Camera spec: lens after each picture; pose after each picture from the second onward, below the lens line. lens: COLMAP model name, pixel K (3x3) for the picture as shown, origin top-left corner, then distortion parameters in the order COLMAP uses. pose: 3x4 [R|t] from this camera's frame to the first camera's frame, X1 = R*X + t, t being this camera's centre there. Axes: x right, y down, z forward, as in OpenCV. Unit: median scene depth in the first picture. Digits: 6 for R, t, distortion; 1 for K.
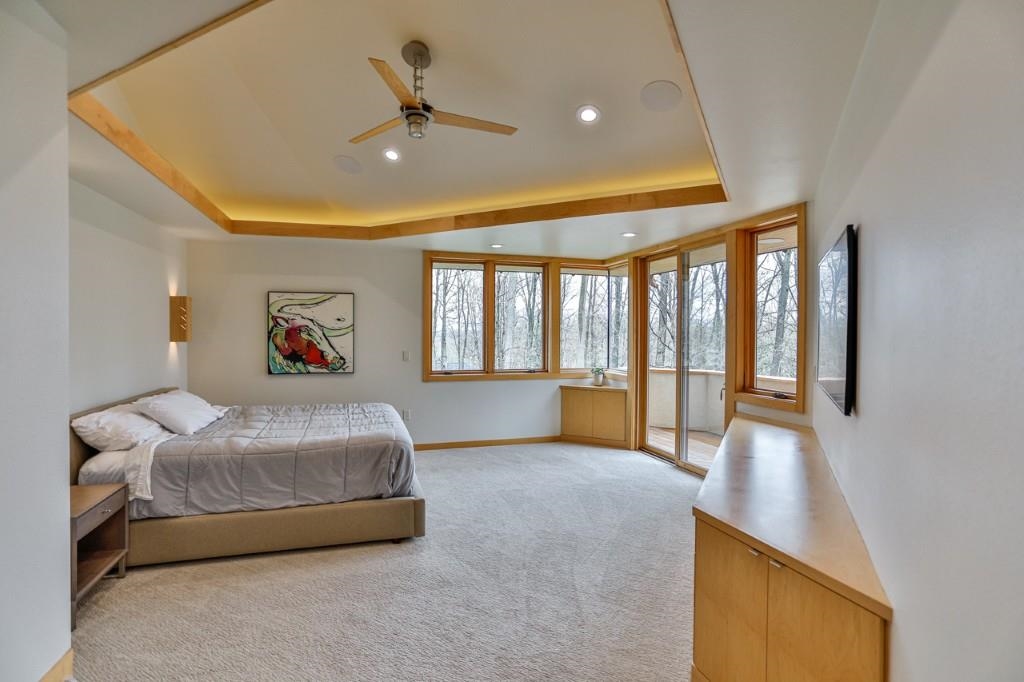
lens RADIAL K [[509.9, 0, 512.0], [0, 509.9, 344.2], [0, 0, 1]] dist [-0.094056, 0.056173]
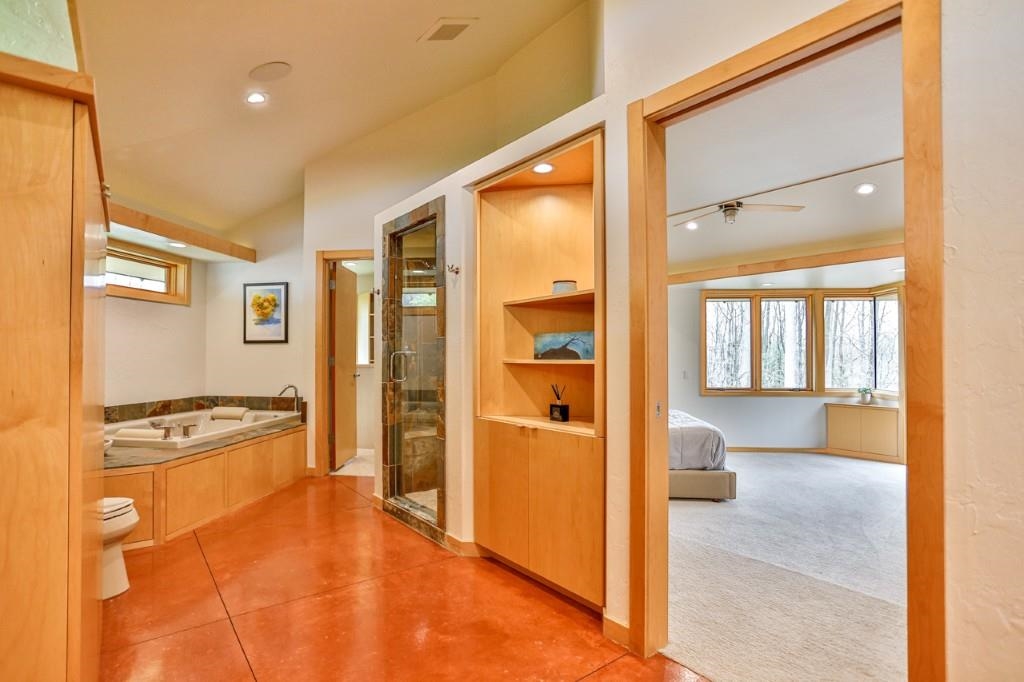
lens RADIAL K [[509.9, 0, 512.0], [0, 509.9, 344.2], [0, 0, 1]] dist [-0.094056, 0.056173]
pose [[0.909384, -0.010572, -0.415824, -0.080260], [-0.007946, 0.999053, -0.042778, 0.004585], [0.415882, 0.042206, 0.908438, -0.280855]]
